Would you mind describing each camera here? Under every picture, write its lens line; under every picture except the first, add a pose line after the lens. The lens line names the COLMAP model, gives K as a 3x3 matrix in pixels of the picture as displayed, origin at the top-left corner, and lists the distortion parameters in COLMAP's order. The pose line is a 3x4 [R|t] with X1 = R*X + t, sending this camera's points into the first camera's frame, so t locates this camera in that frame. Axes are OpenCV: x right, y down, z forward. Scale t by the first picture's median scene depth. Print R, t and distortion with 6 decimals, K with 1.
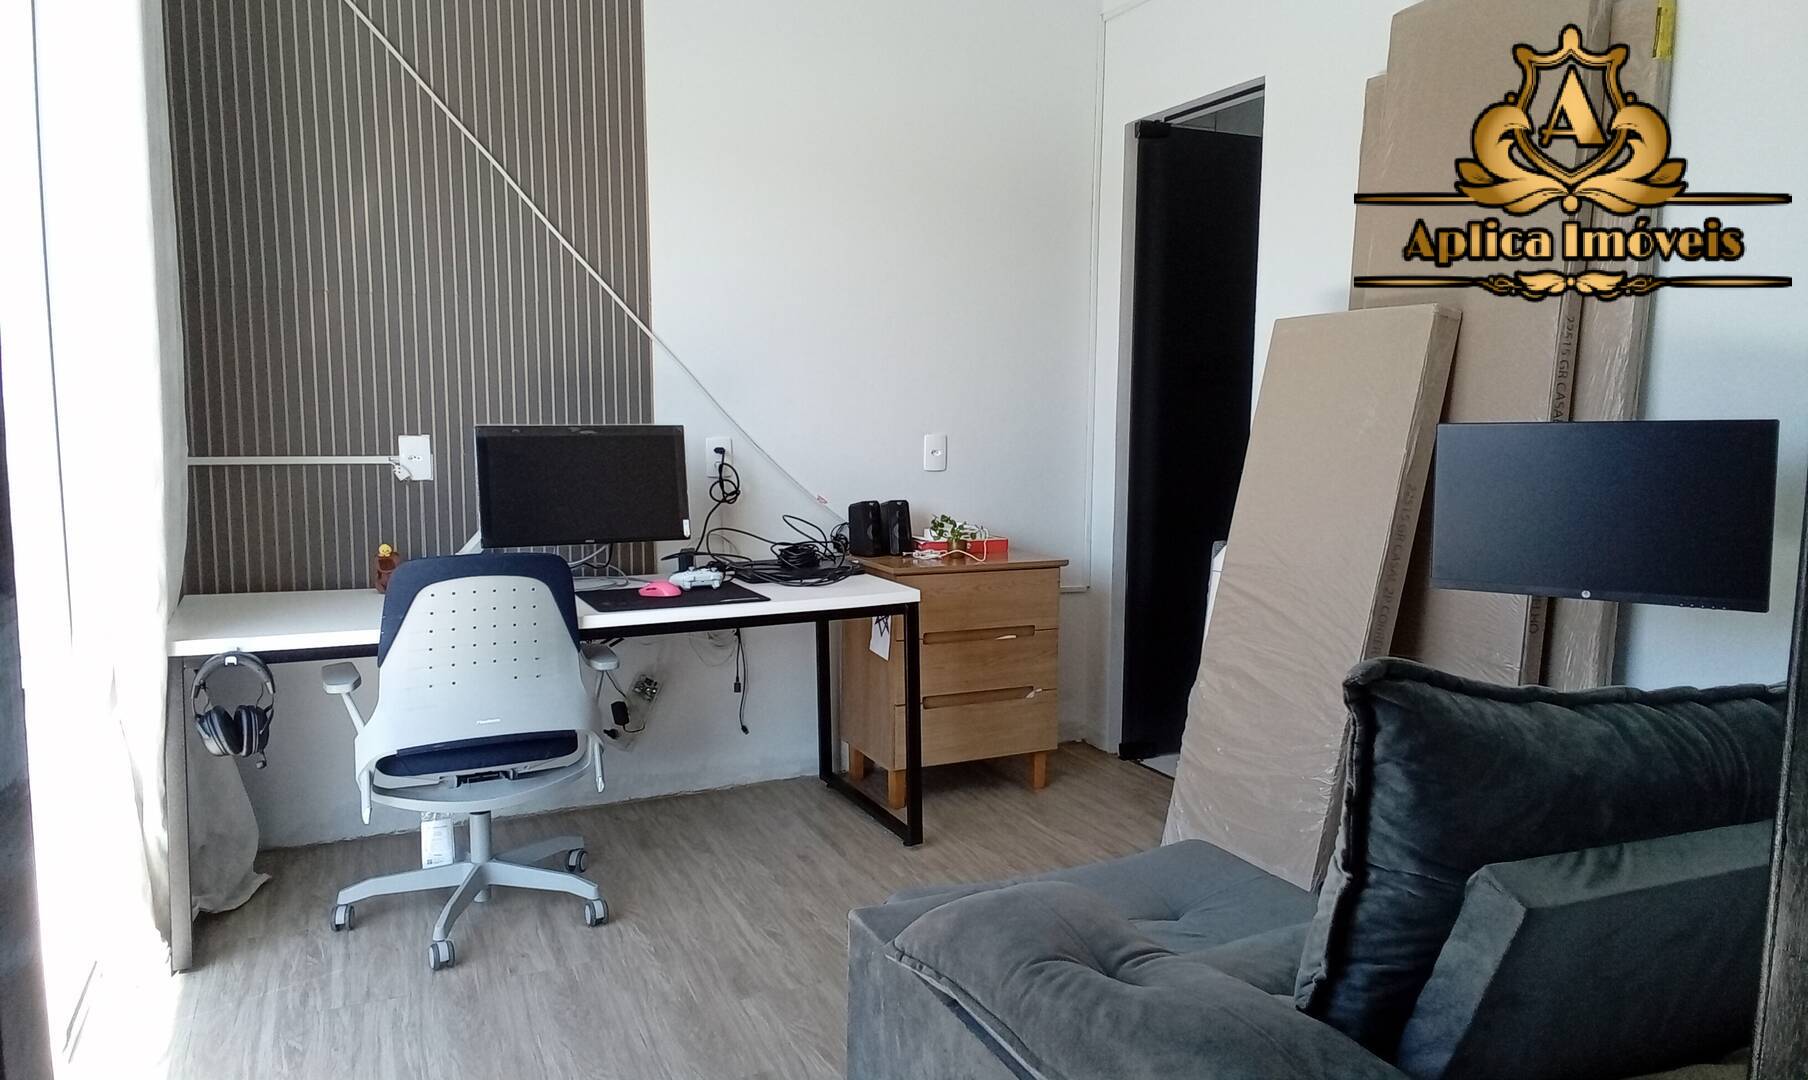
lens RADIAL K [[1224.5, 0, 903.9], [0, 1224.5, 548.3], [0, 0, 1]] dist [0.073886, -0.083147]
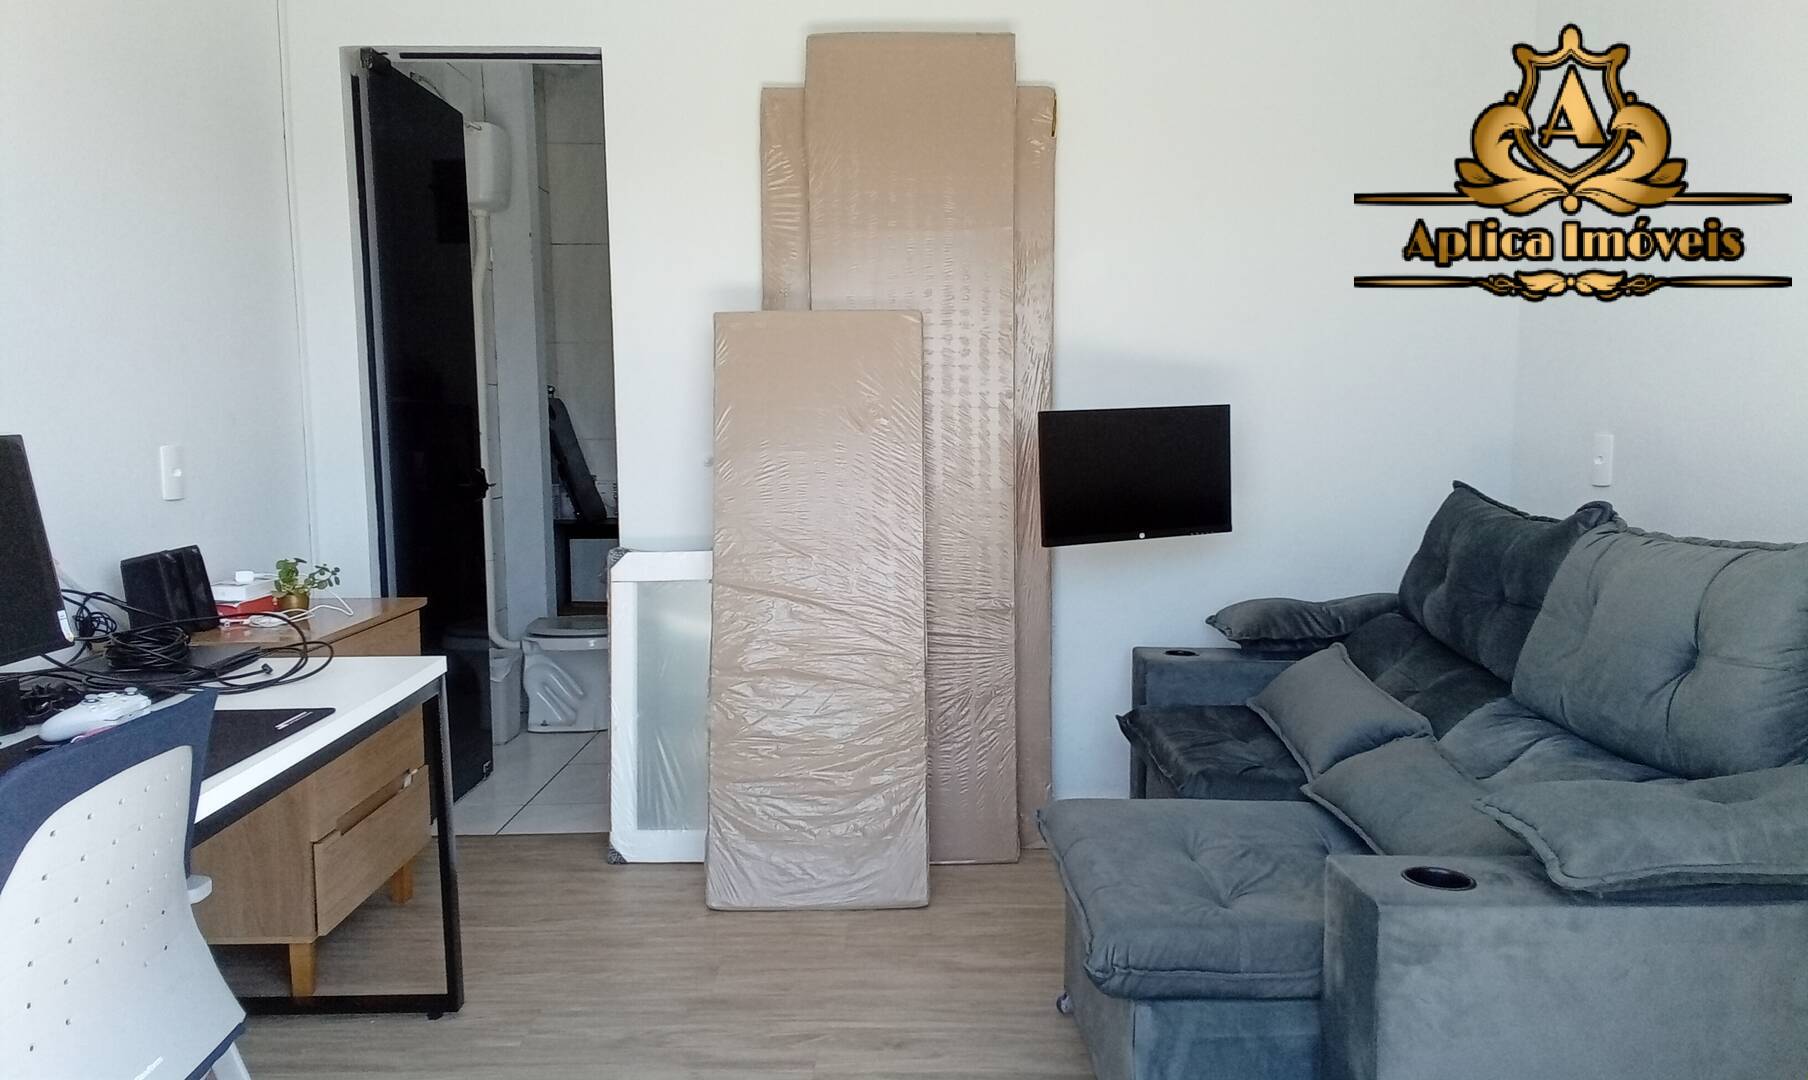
lens RADIAL K [[1224.5, 0, 903.9], [0, 1224.5, 548.3], [0, 0, 1]] dist [0.073886, -0.083147]
pose [[0.445457, -0.109647, 0.888564, -0.565432], [0.115979, 0.991177, 0.064167, -0.048758], [-0.887760, 0.074472, 0.454243, 0.482528]]
